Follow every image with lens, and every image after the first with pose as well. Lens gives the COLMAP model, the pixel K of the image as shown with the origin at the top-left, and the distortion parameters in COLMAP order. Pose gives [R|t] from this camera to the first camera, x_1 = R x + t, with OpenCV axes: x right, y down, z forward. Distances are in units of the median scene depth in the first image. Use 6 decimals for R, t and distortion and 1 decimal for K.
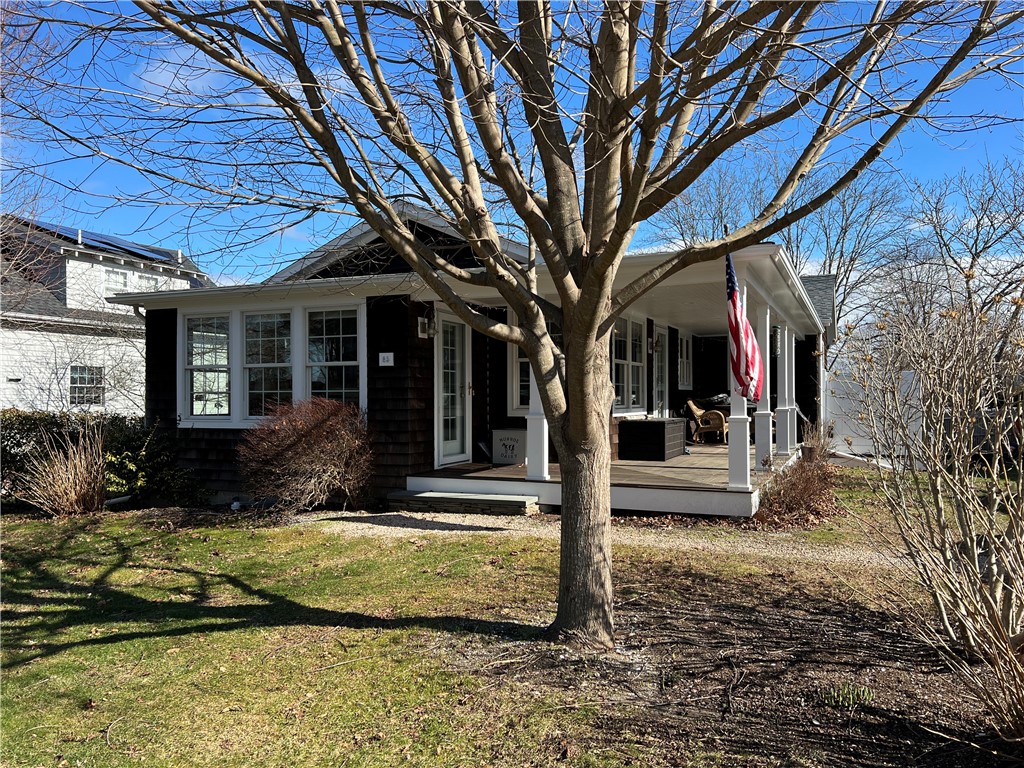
lens RADIAL K [[772.3, 0, 512.2], [0, 772.3, 390.9], [0, 0, 1]] dist [0.042597, -0.042201]
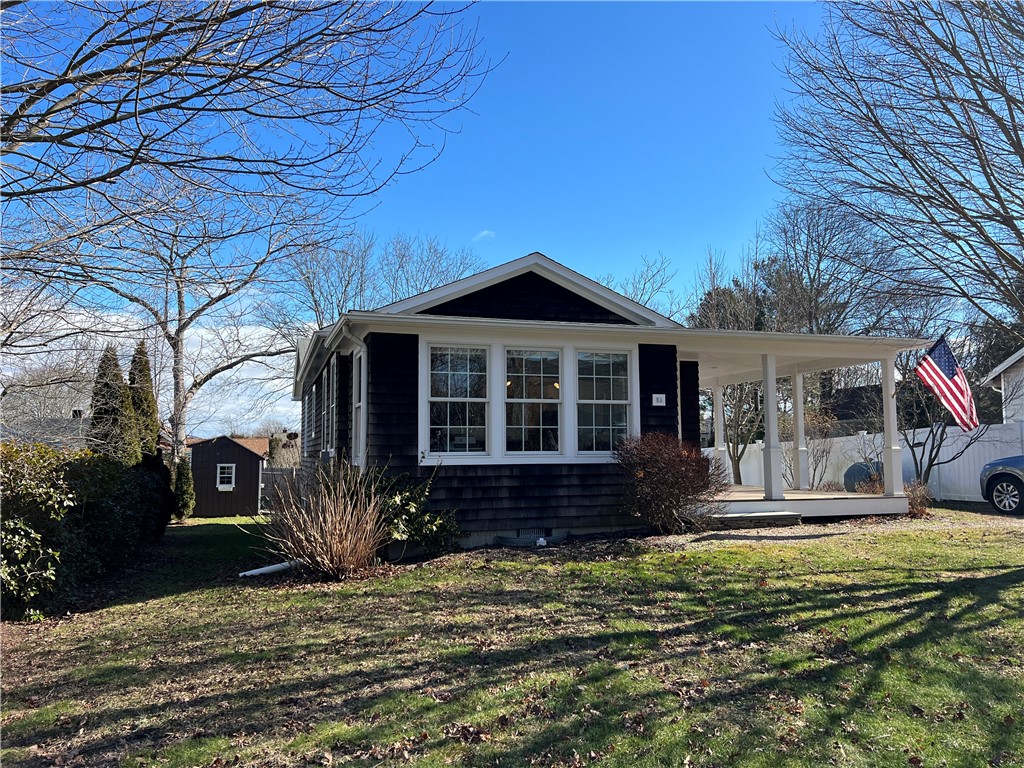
lens RADIAL K [[772.3, 0, 512.4], [0, 772.3, 380.3], [0, 0, 1]] dist [0.042597, -0.042201]
pose [[0.758347, 0.049120, 0.649998, -1.045883], [-0.008463, 0.997815, -0.065531, 0.006768], [-0.651796, 0.044195, 0.757105, 0.263948]]
